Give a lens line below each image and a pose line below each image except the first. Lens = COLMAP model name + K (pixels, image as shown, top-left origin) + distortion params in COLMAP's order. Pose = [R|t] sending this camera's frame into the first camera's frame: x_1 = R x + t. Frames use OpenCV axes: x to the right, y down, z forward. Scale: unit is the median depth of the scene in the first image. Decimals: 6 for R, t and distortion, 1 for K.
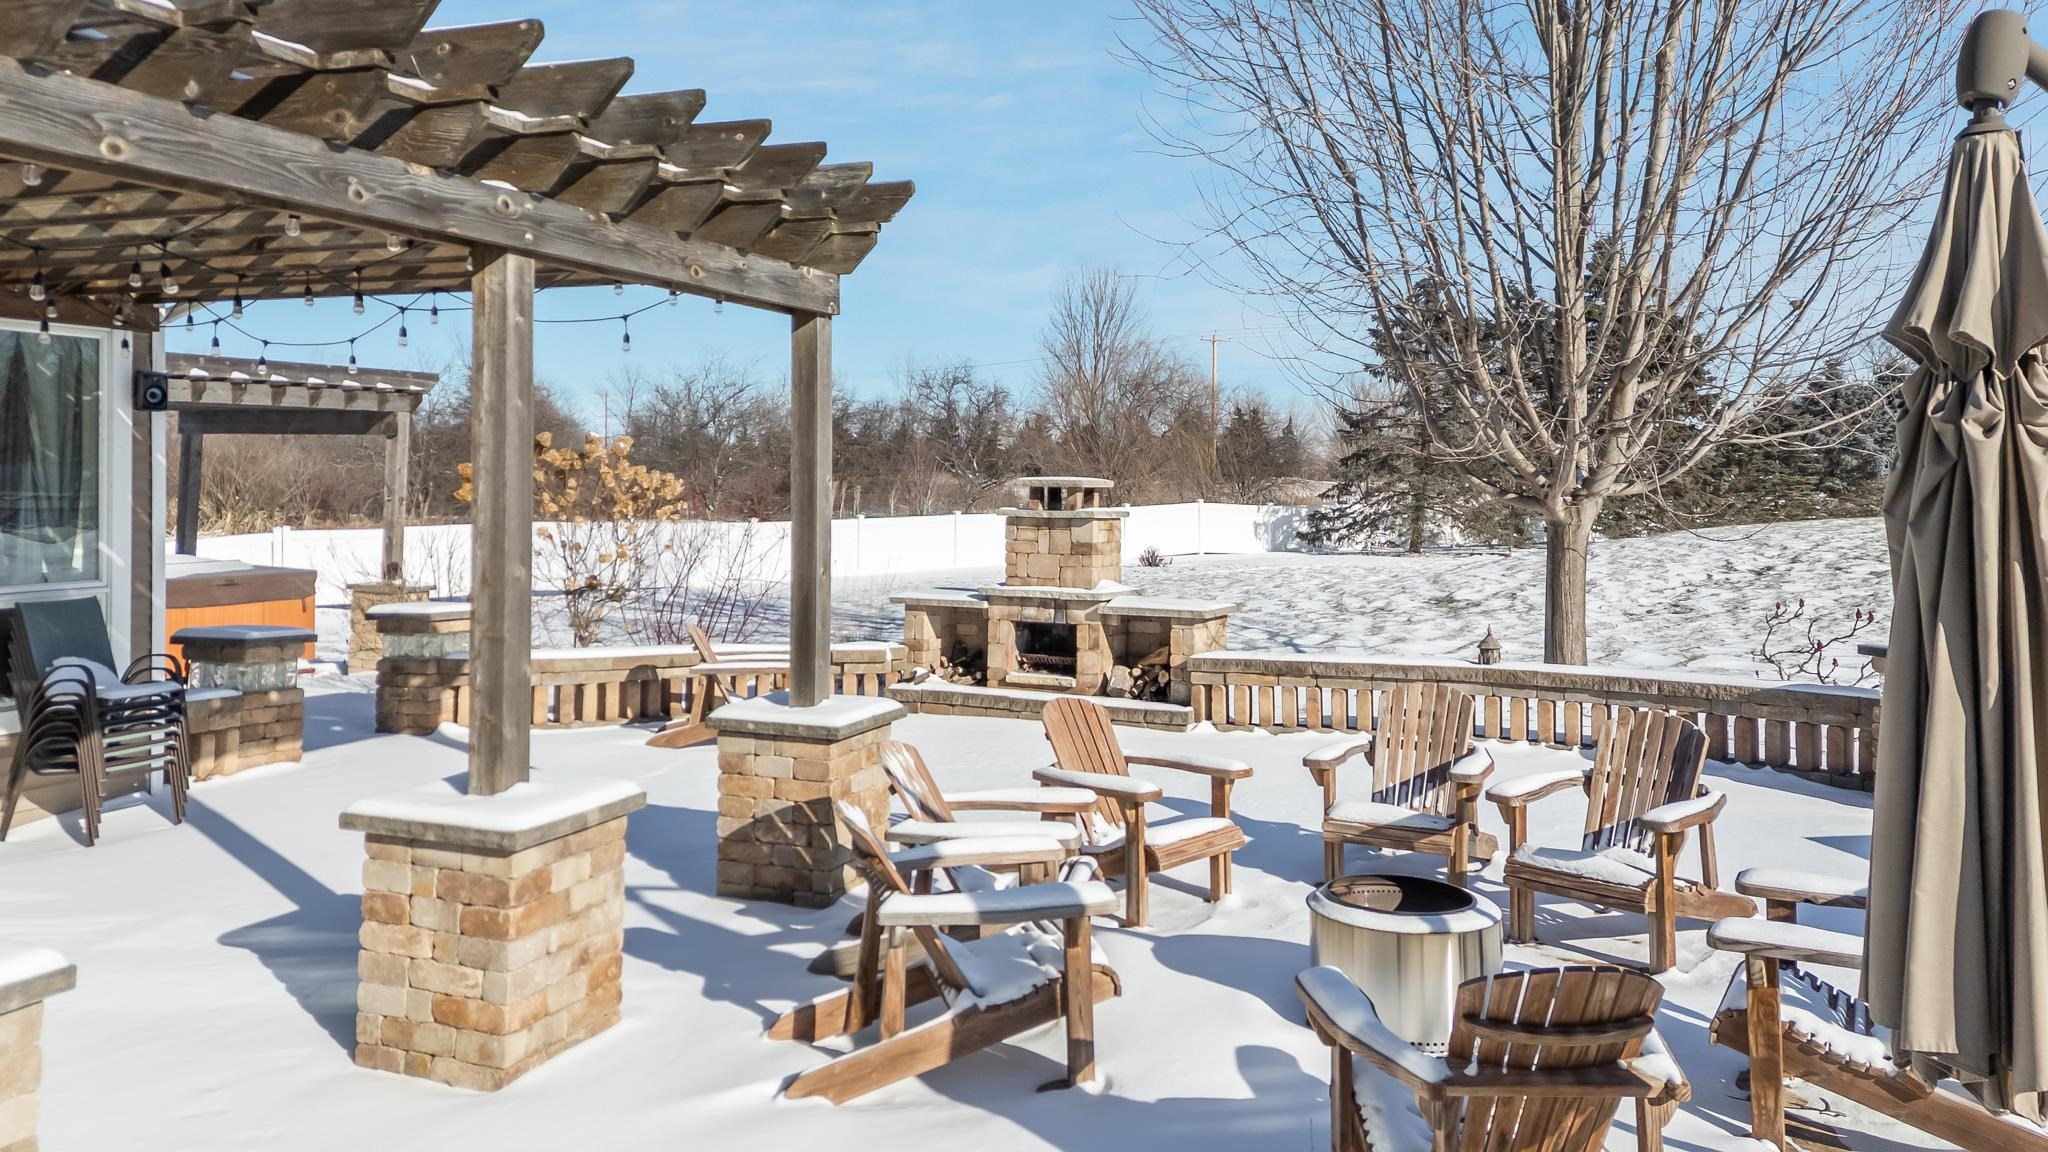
lens RADIAL K [[1511.7, 0, 1038.0], [0, 1511.7, 462.7], [0, 0, 1]] dist [0.098507, -0.107538]
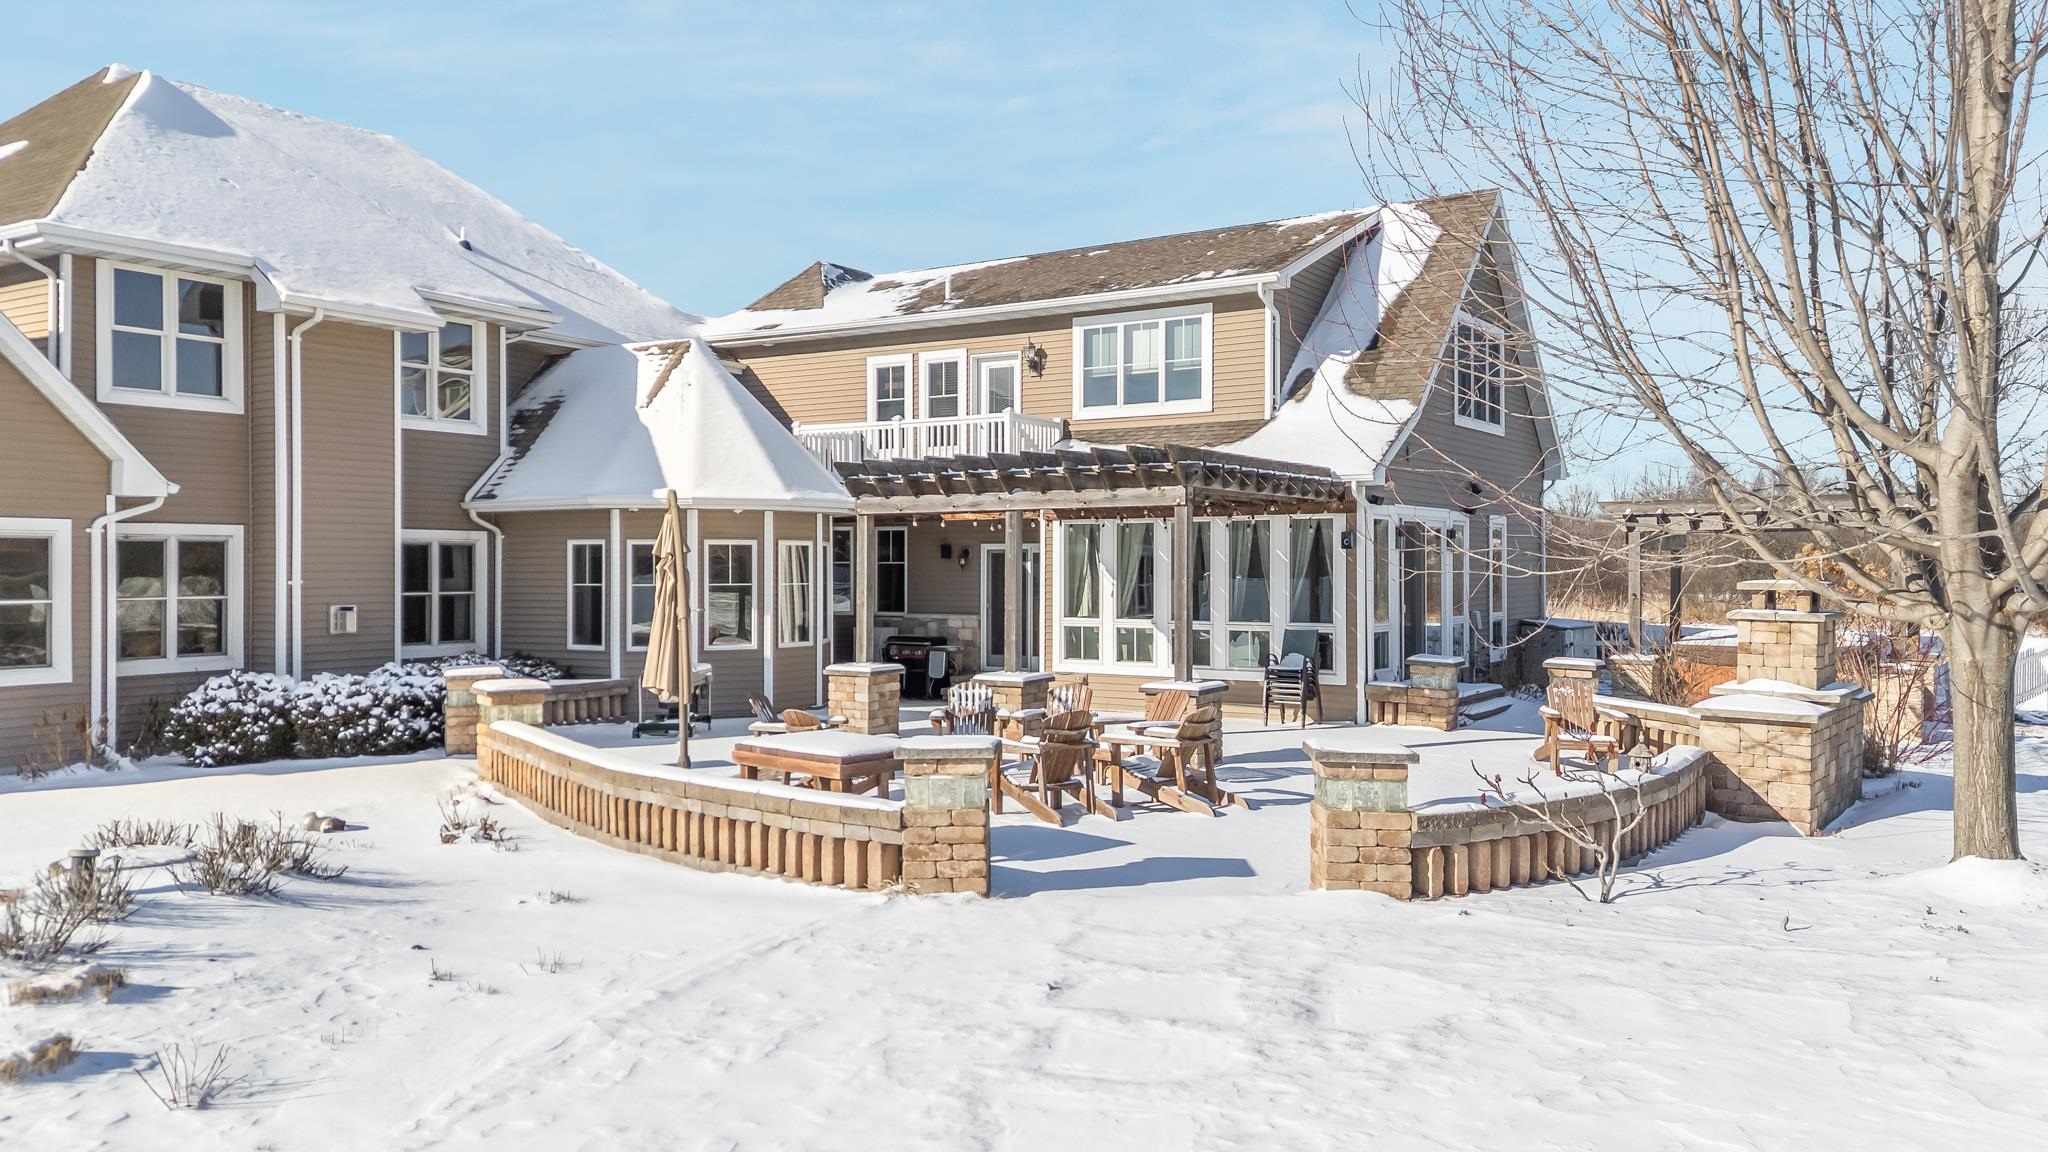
lens RADIAL K [[1484.2, 0, 1019.5], [0, 1484.2, 569.3], [0, 0, 1]] dist [0.108082, -0.096835]
pose [[-0.229401, -0.006673, -0.973309, 1.203124], [0.008143, 0.999928, -0.008775, 0.007145], [0.973298, -0.009939, -0.229331, 0.765544]]
